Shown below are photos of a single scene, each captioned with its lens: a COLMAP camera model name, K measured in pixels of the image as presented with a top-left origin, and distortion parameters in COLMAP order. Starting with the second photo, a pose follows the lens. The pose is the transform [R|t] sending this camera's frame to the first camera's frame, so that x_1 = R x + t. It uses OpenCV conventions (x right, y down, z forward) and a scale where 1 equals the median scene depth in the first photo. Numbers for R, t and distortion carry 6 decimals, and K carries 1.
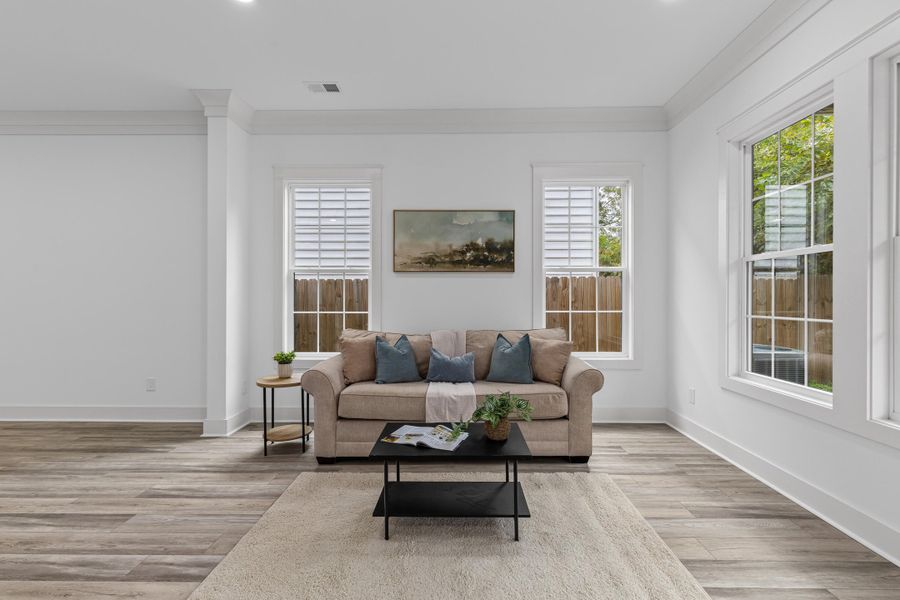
lens RADIAL K [[412.9, 0, 452.9], [0, 412.9, 300.6], [0, 0, 1]] dist [0.005517, 0.000503]
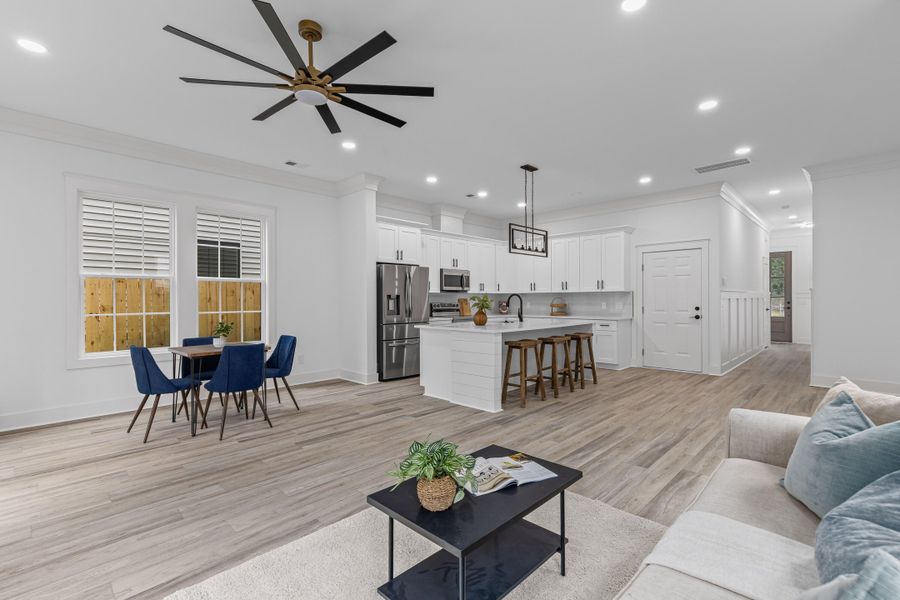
lens RADIAL K [[412.9, 0, 458.9], [0, 412.9, 300.2], [0, 0, 1]] dist [0.005517, 0.000503]
pose [[-0.669964, 0.012766, -0.742283, 0.606411], [0.001117, 0.999868, 0.016188, -0.034500], [0.742392, 0.010017, -0.669890, 1.473819]]
